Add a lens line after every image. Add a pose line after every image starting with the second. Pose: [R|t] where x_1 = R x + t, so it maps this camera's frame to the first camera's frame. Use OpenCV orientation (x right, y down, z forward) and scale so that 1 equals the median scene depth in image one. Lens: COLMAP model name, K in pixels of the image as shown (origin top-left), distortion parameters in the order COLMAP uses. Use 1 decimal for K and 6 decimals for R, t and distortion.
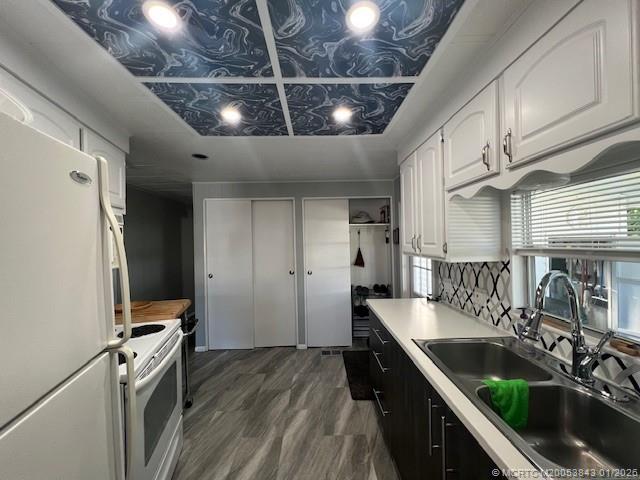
lens RADIAL K [[254.9, 0, 319.6], [0, 254.9, 240.7], [0, 0, 1]] dist [-0.002047, 0.000264]
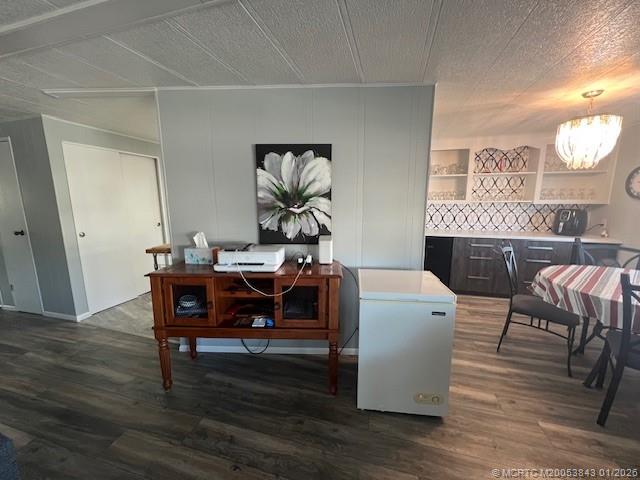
lens RADIAL K [[254.9, 0, 319.6], [0, 254.9, 240.7], [0, 0, 1]] dist [-0.002047, 0.000264]
pose [[0.286717, -0.141460, 0.947514, -1.896176], [-0.001302, 0.988980, 0.148045, 0.053841], [-0.958015, -0.043681, 0.283373, -0.050527]]
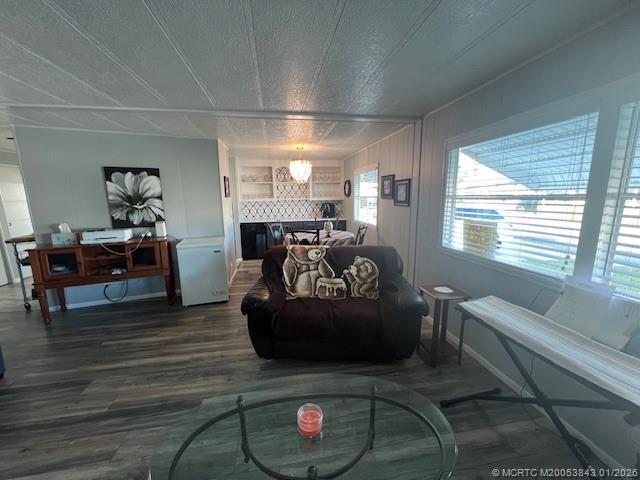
lens RADIAL K [[254.9, 0, 319.6], [0, 254.9, 240.7], [0, 0, 1]] dist [-0.002047, 0.000264]
pose [[-0.164451, -0.151410, 0.974695, -2.926234], [0.015358, 0.987636, 0.156011, 0.062149], [-0.986266, 0.040626, -0.160092, -0.633603]]
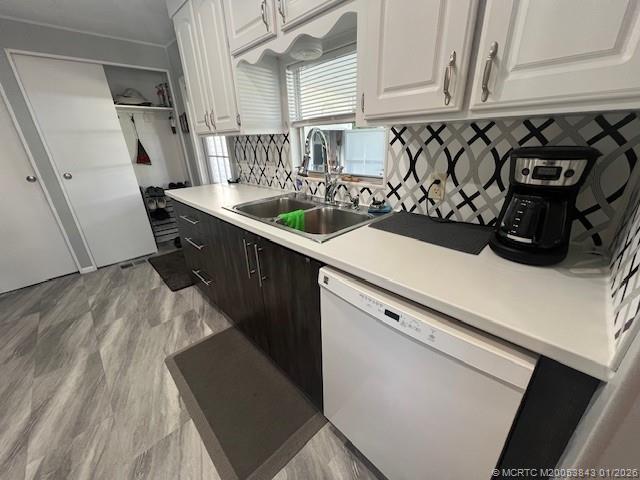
lens RADIAL K [[254.9, 0, 319.6], [0, 254.9, 240.7], [0, 0, 1]] dist [-0.002047, 0.000264]
pose [[0.724266, -0.257695, 0.639557, -0.054119], [0.018278, 0.934387, 0.355790, 0.100355], [-0.689279, -0.245997, 0.681455, -0.058301]]
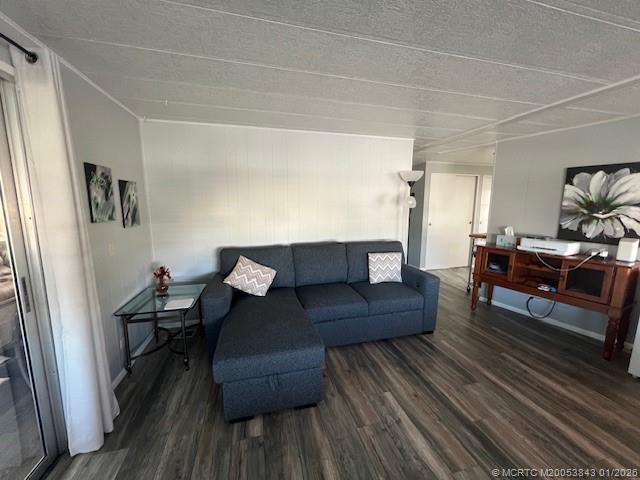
lens RADIAL K [[254.9, 0, 319.6], [0, 254.9, 240.7], [0, 0, 1]] dist [-0.002047, 0.000264]
pose [[0.968877, -0.013829, 0.247158, -2.719053], [-0.022341, 0.989479, 0.142940, 0.056762], [-0.246534, -0.144013, 0.958374, -0.627444]]
